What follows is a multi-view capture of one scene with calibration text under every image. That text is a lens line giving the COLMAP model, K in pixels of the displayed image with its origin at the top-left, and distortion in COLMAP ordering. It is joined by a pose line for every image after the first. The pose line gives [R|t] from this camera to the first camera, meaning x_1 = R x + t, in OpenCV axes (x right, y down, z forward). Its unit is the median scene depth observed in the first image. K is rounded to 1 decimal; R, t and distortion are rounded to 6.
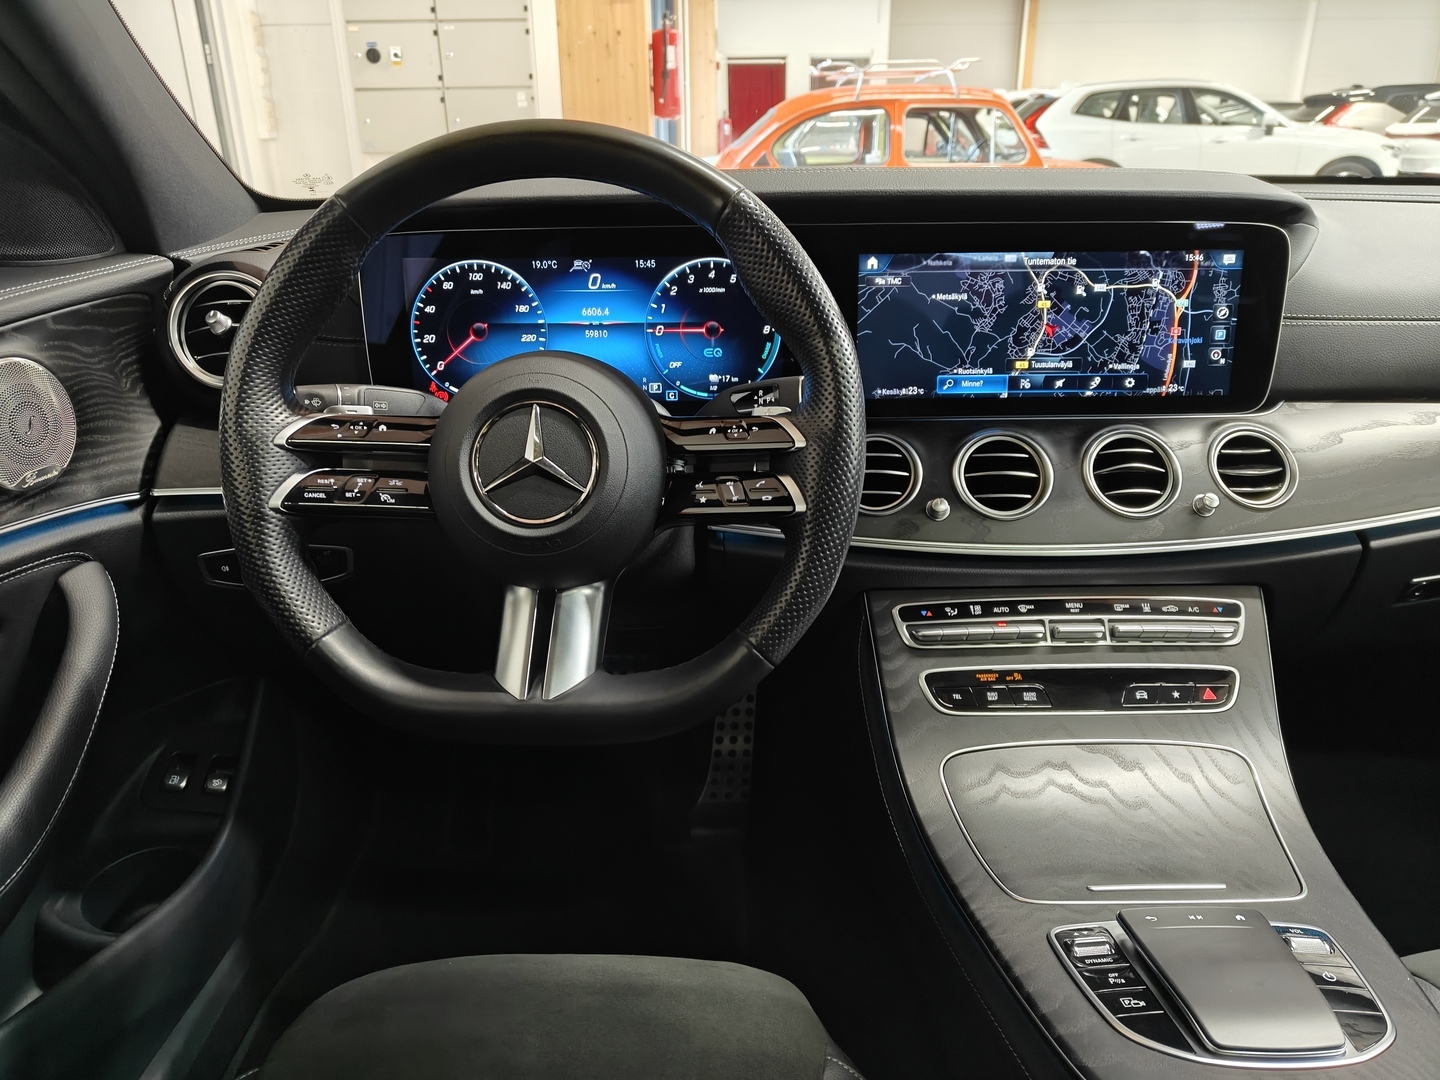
lens RADIAL K [[1013.4, 0, 719.2], [0, 1013.4, 550.8], [0, 0, 1]] dist [0.016980, -0.017596]
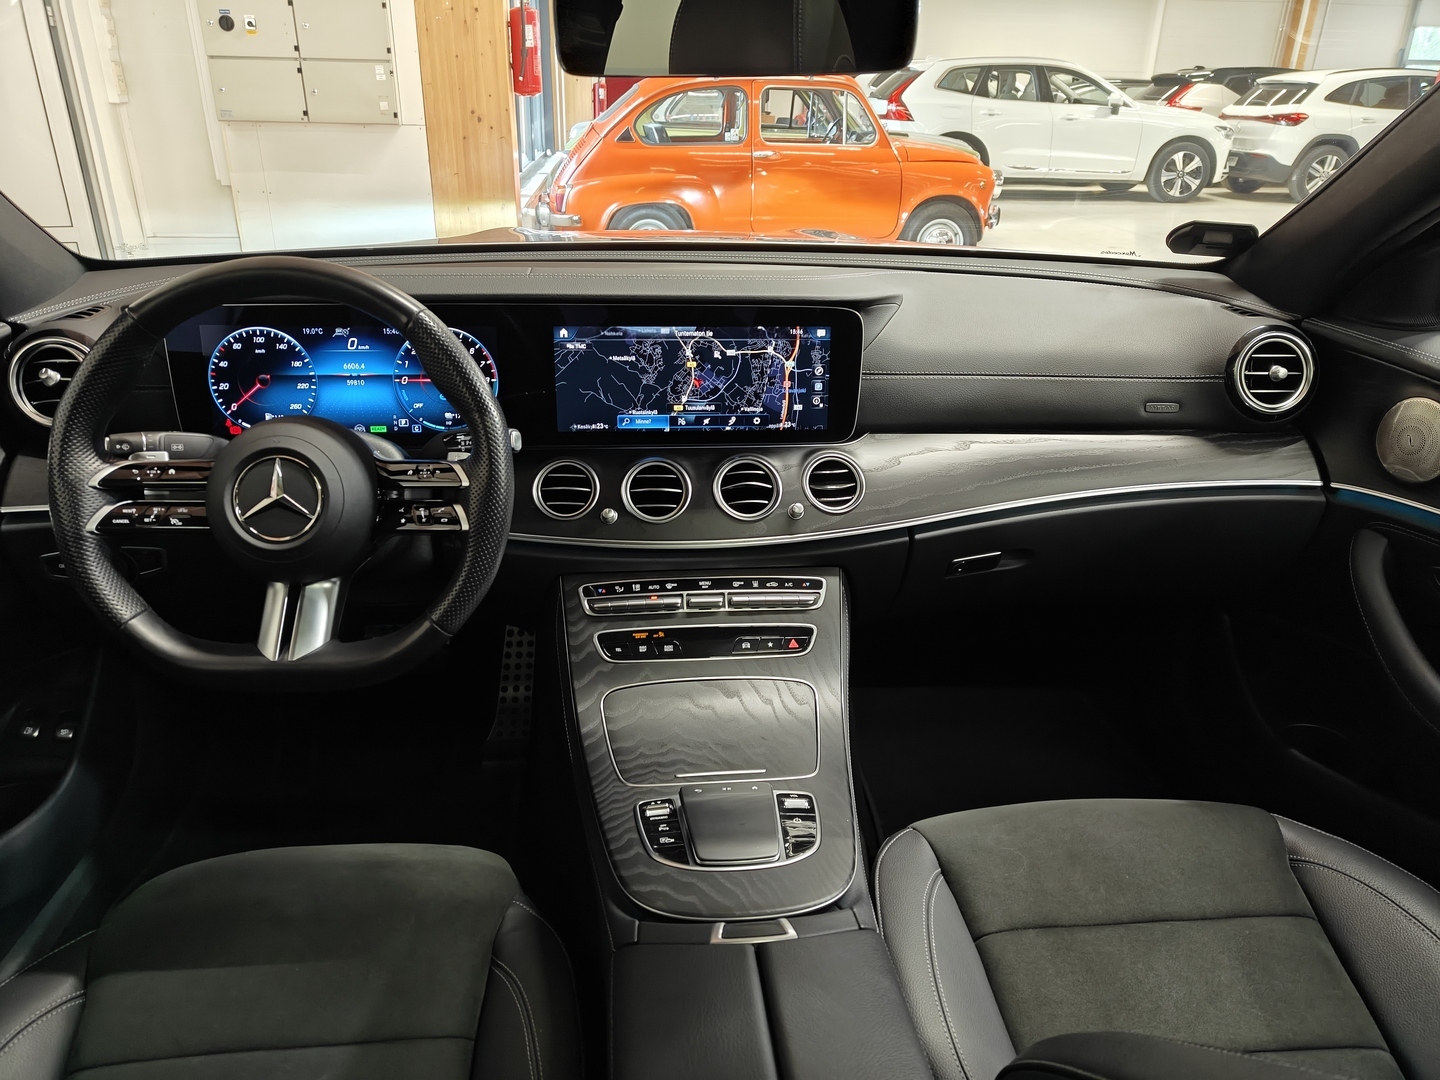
lens RADIAL K [[1013.4, 0, 728.1], [0, 1013.4, 541.3], [0, 0, 1]] dist [0.016980, -0.017596]
pose [[0.994327, -0.013651, 0.105491, 0.229818], [0.009833, 0.999281, 0.036630, -0.054848], [-0.105915, -0.035385, 0.993745, -0.392004]]
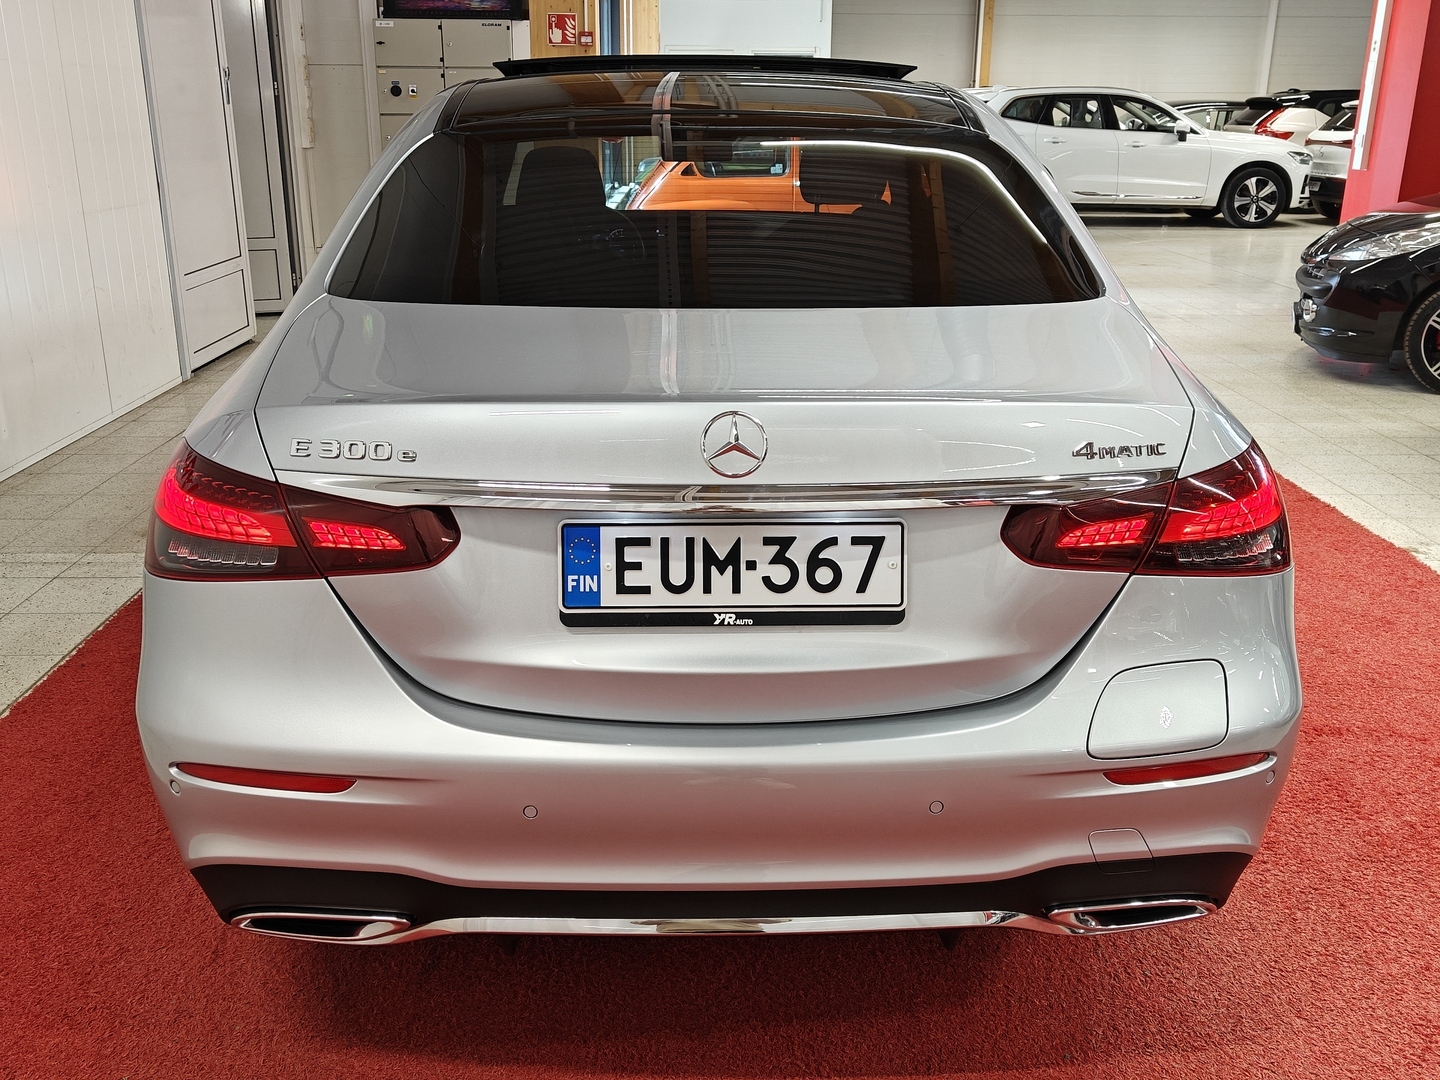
lens RADIAL K [[1339.4, 0, 716.2], [0, 1339.4, 577.7], [0, 0, 1]] dist [0.012766, 0.000000]
pose [[0.999642, 0.009534, 0.025010, 0.281801], [-0.008409, 0.998964, -0.044714, 1.401629], [-0.025411, 0.044488, 0.998687, -4.538821]]
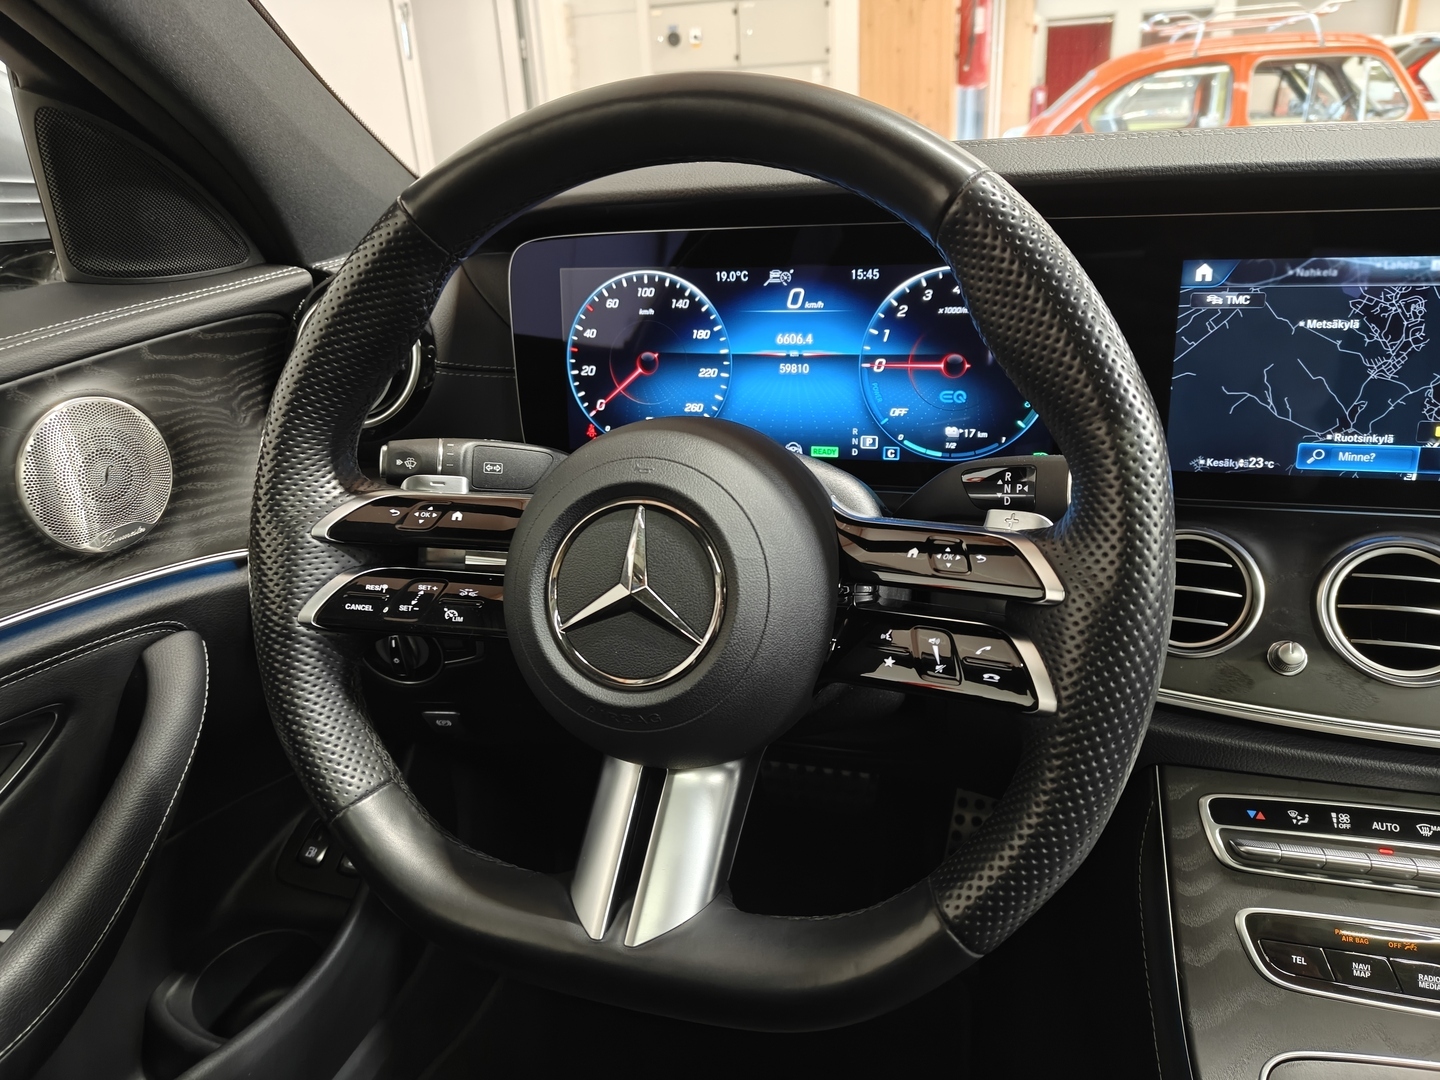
lens RADIAL K [[1013.4, 0, 730.1], [0, 1013.4, 544.6], [0, 0, 1]] dist [0.016980, -0.017596]
pose [[0.963268, 0.066728, -0.260118, 0.037747], [-0.062979, 0.997756, 0.022730, -0.104033], [0.261051, -0.005513, 0.965309, 0.281149]]
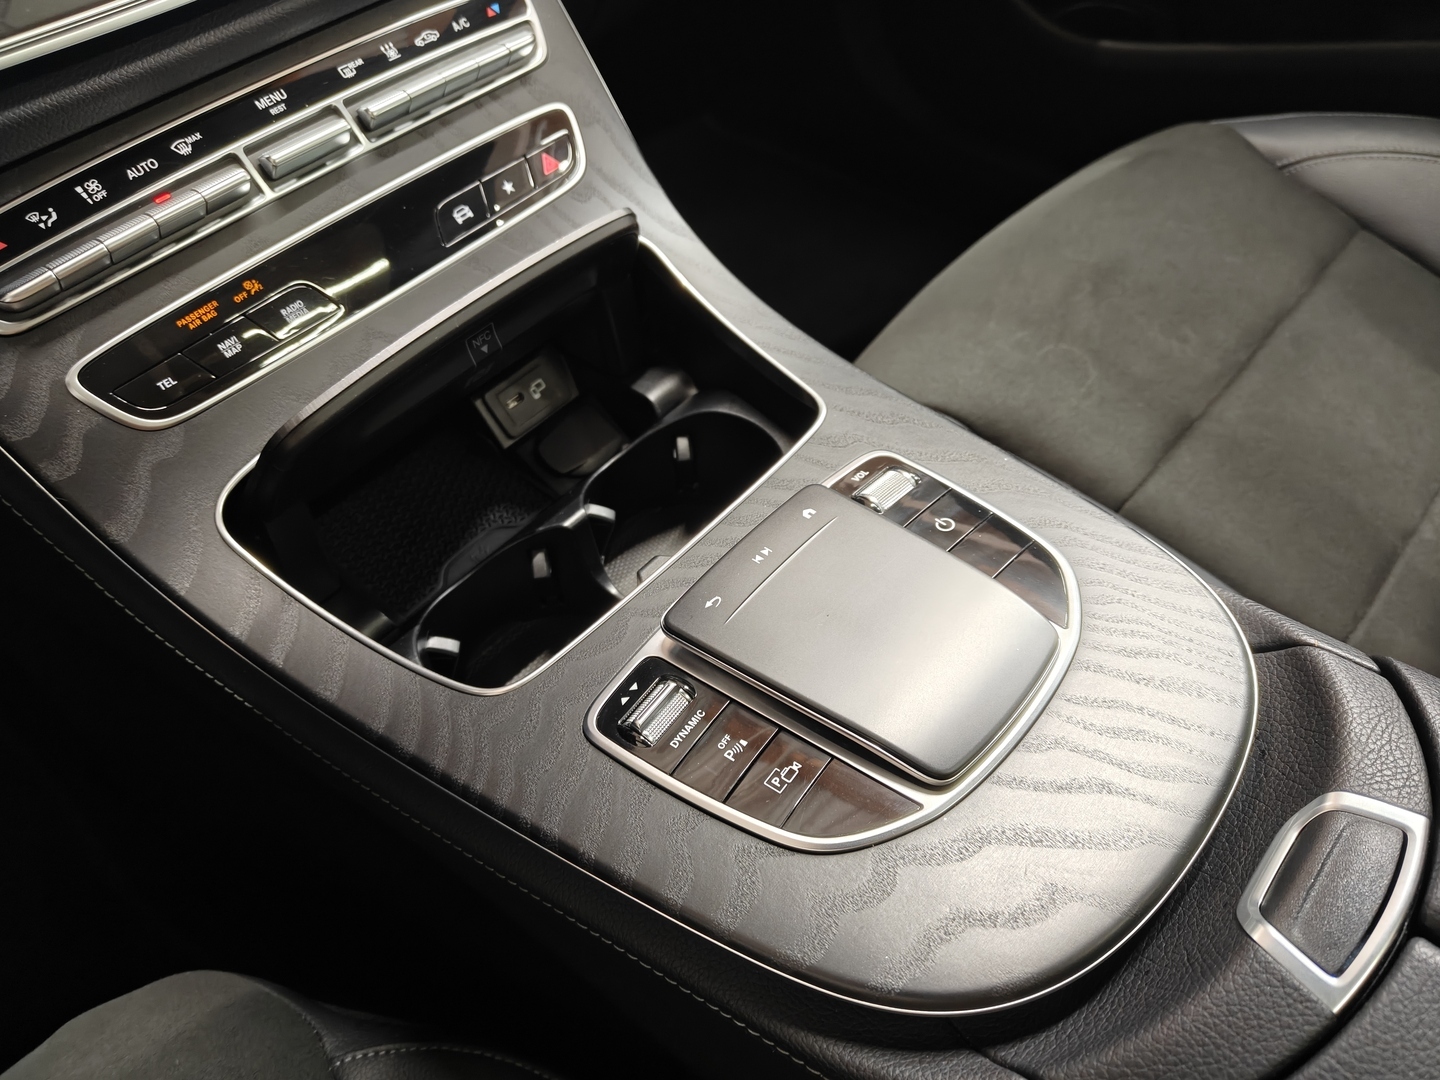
lens RADIAL K [[1013.4, 0, 690.7], [0, 1013.4, 543.9], [0, 0, 1]] dist [0.016980, -0.017596]
pose [[0.674144, -0.582655, 0.453920, 0.132744], [0.318547, 0.783834, 0.533041, 0.023765], [-0.666377, -0.214751, 0.714019, 0.452525]]
